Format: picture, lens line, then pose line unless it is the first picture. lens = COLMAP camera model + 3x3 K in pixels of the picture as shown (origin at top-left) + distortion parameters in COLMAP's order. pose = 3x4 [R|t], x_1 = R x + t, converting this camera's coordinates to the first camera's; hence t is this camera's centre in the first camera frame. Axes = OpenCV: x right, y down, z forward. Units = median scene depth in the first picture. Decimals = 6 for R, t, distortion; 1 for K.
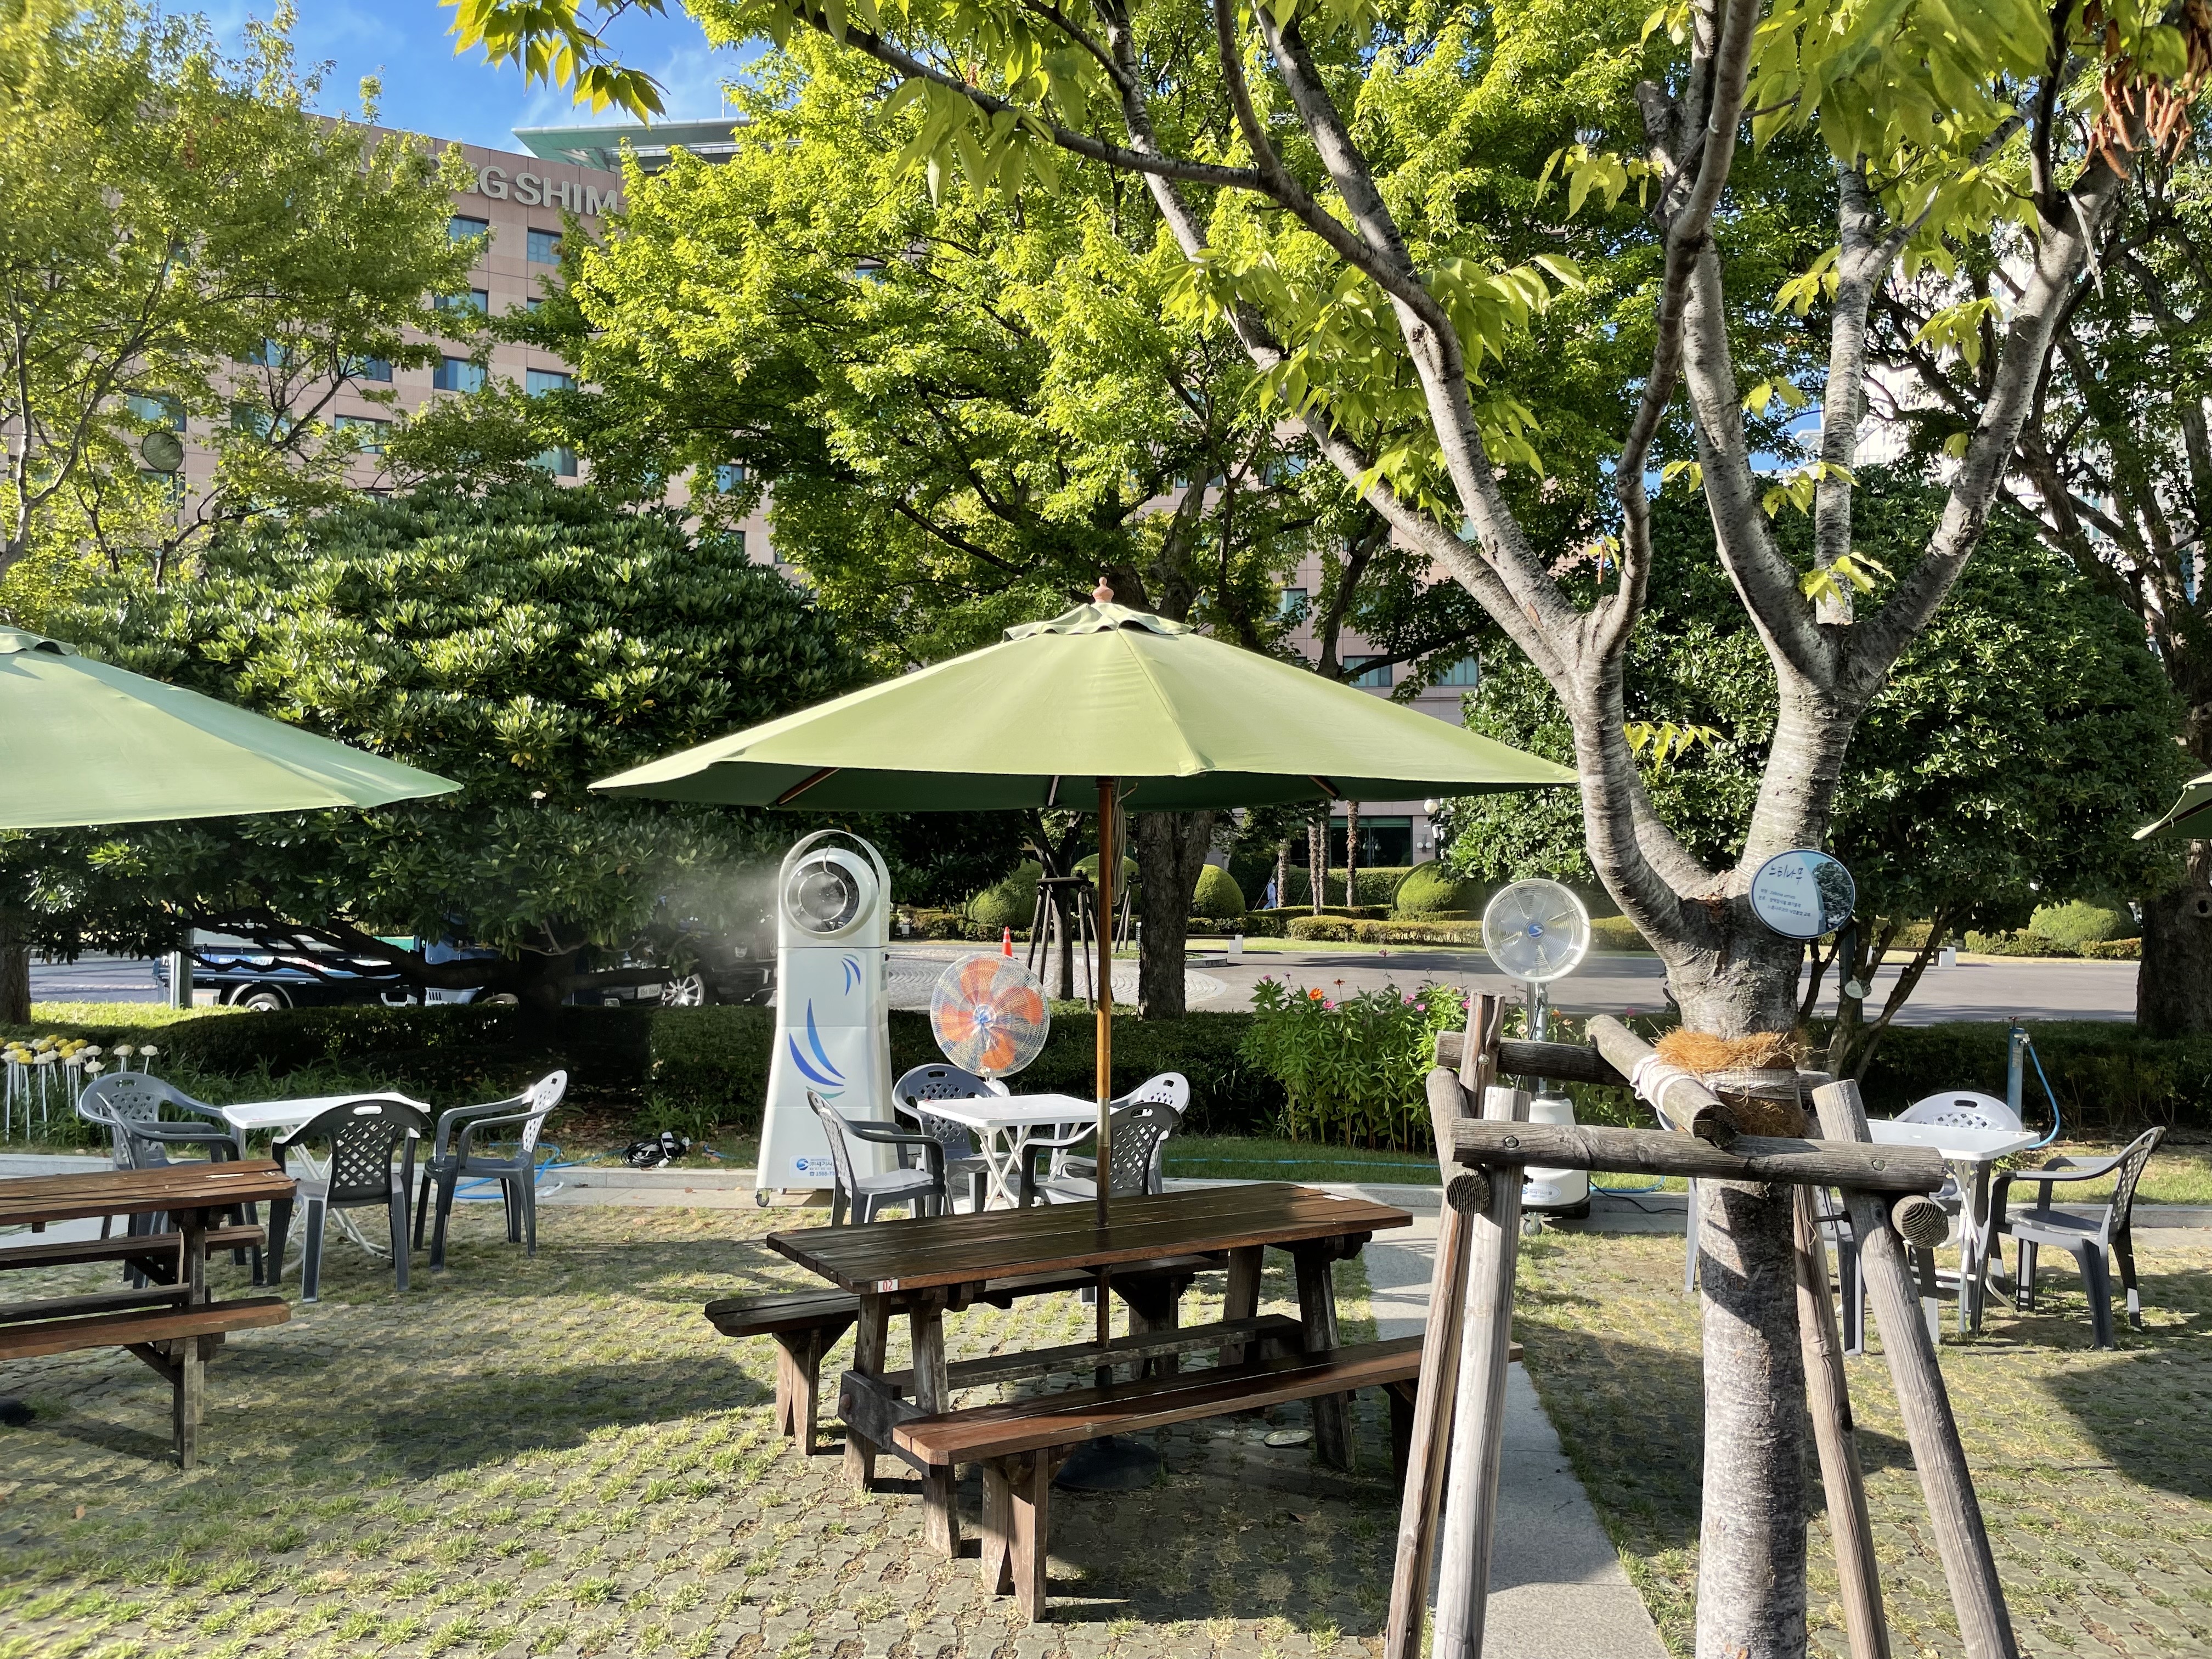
lens RADIAL K [[1662.1, 0, 1106.0], [0, 1662.1, 829.5], [0, 0, 1]] dist [0.112071, -0.164453]
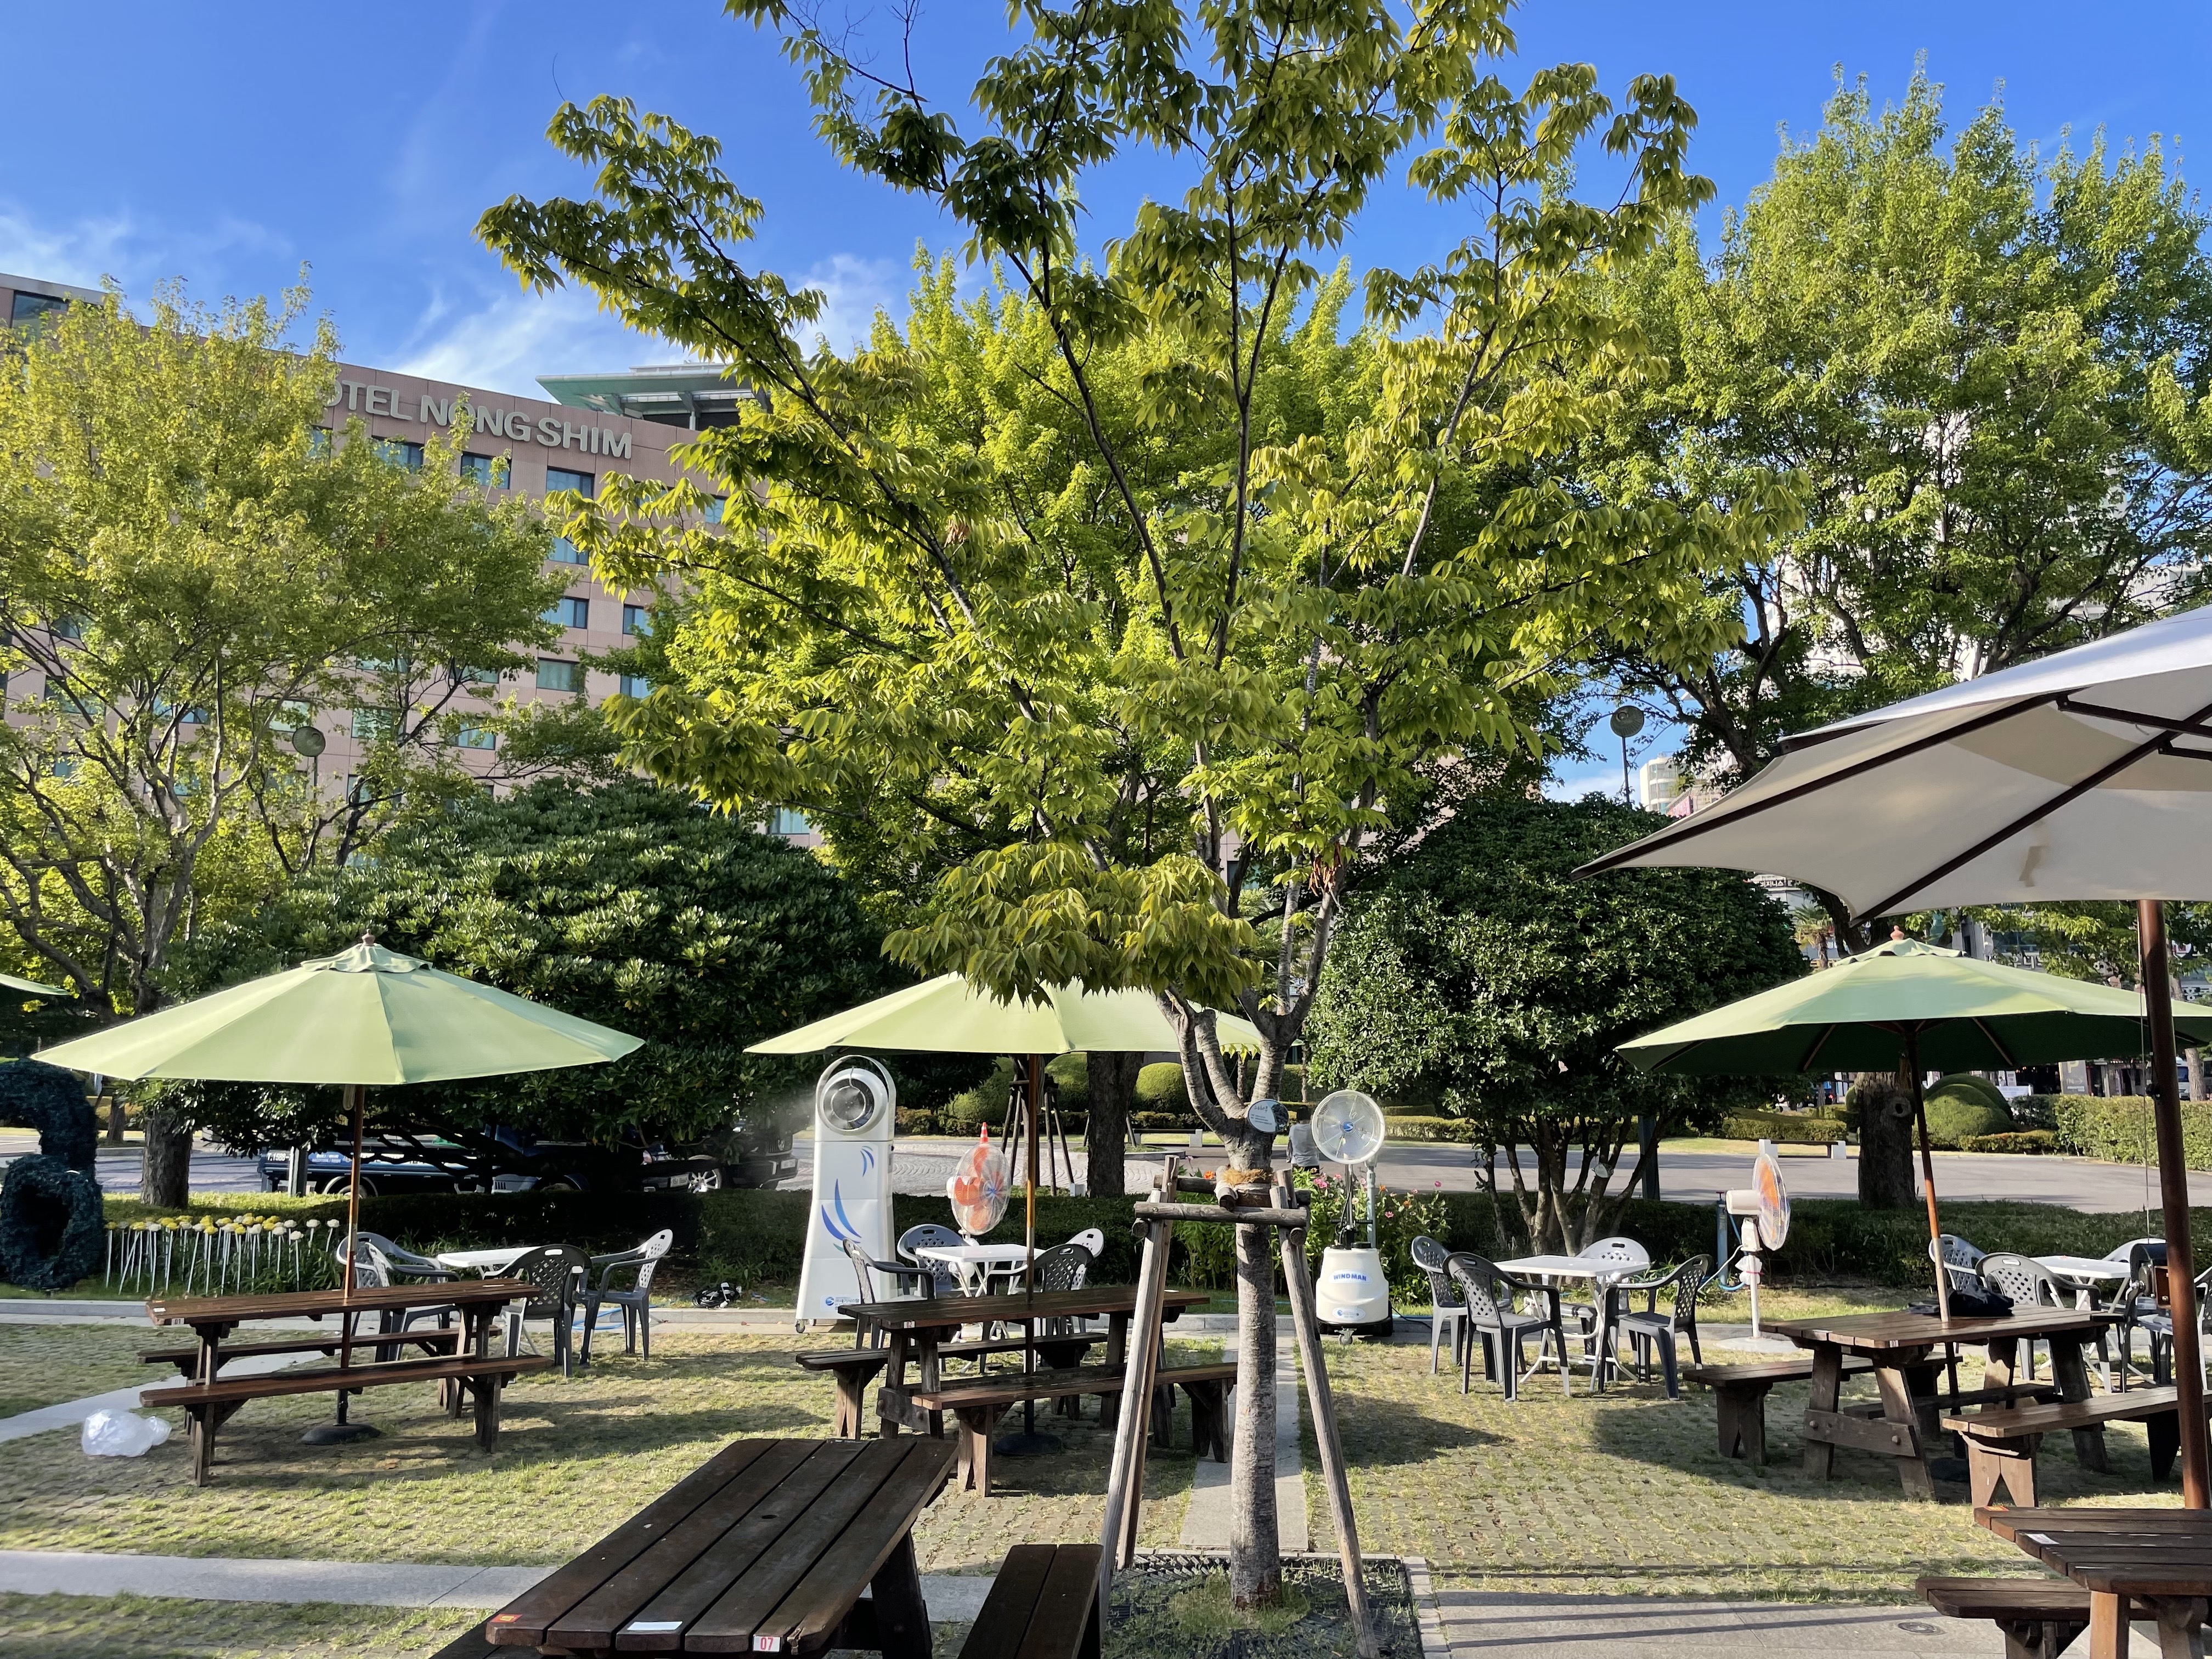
lens RADIAL K [[1649.3, 0, 1122.0], [0, 1649.3, 815.7], [0, 0, 1]] dist [0.110468, -0.170586]
pose [[0.999782, 0.001481, 0.020805, 0.028662], [0.001098, 0.992353, -0.123423, -0.025805], [-0.020829, 0.123419, 0.992136, -0.387598]]
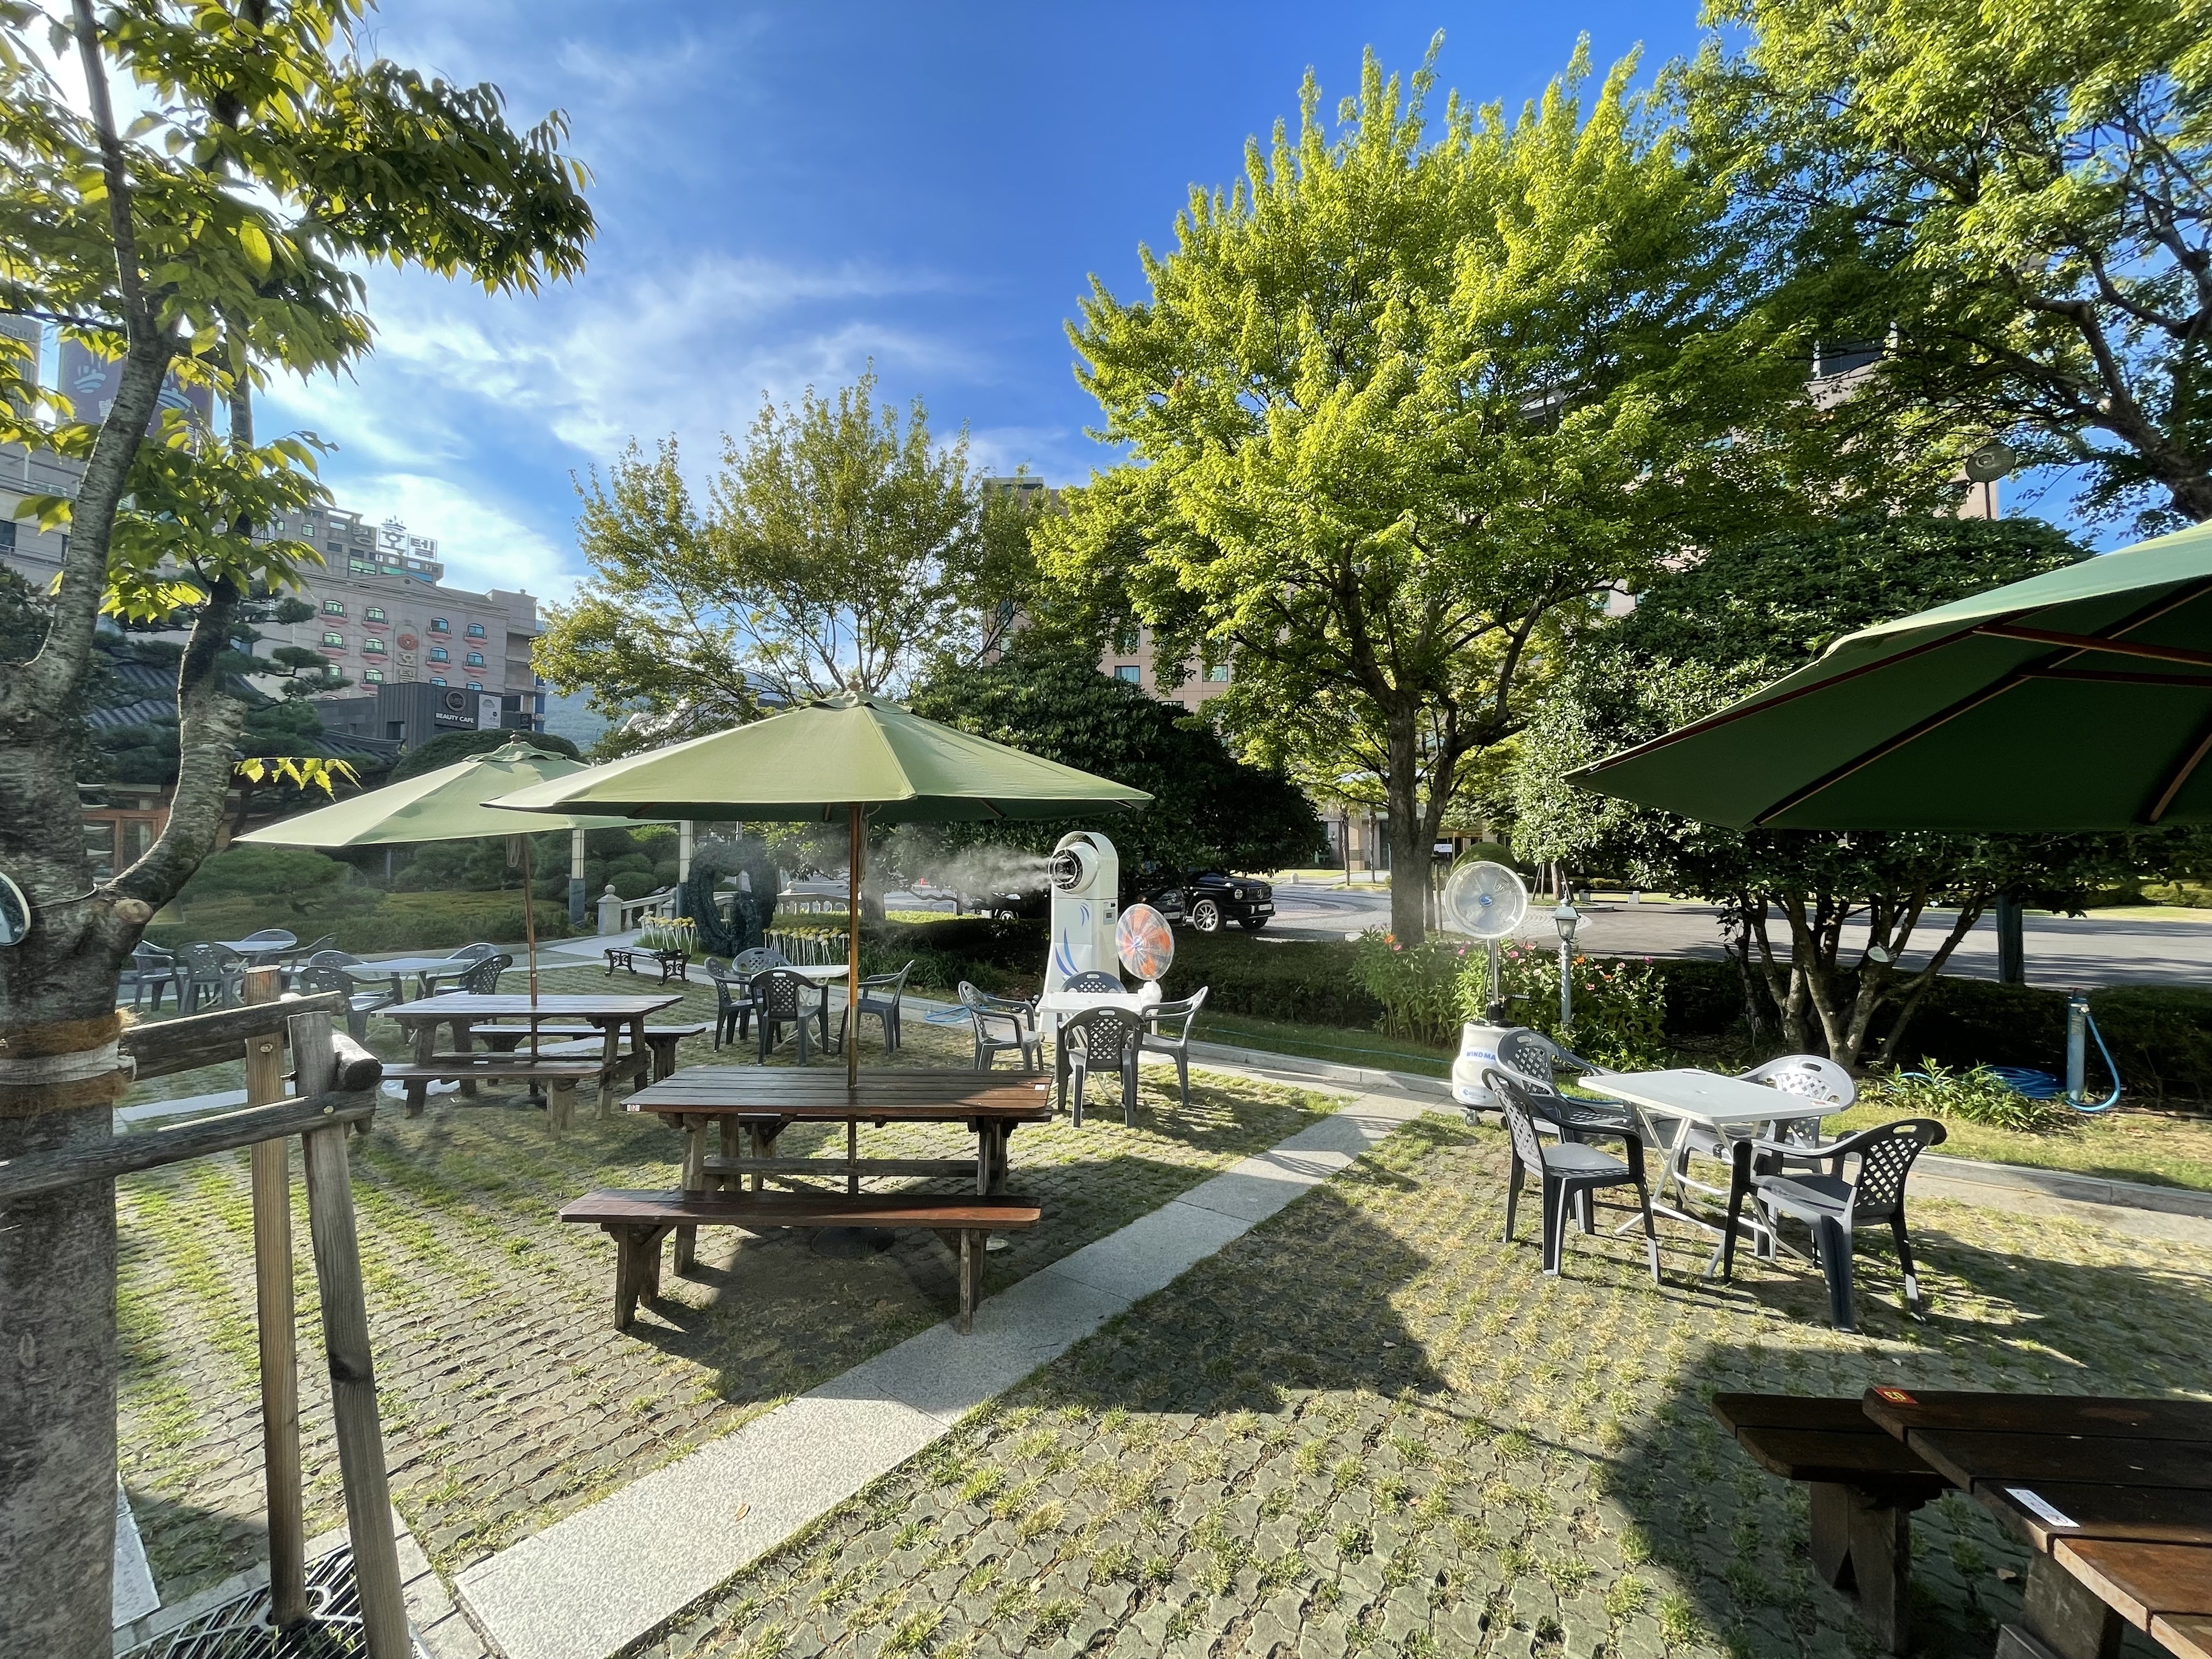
lens RADIAL K [[883.2, 0, 1106.0], [0, 883.2, 829.5], [0, 0, 1]] dist [-0.000483, -0.000058]
pose [[0.858640, -0.014058, -0.512386, 0.318398], [0.015524, 0.999878, -0.001419, 0.000263], [0.512344, -0.006736, 0.858754, 0.210297]]
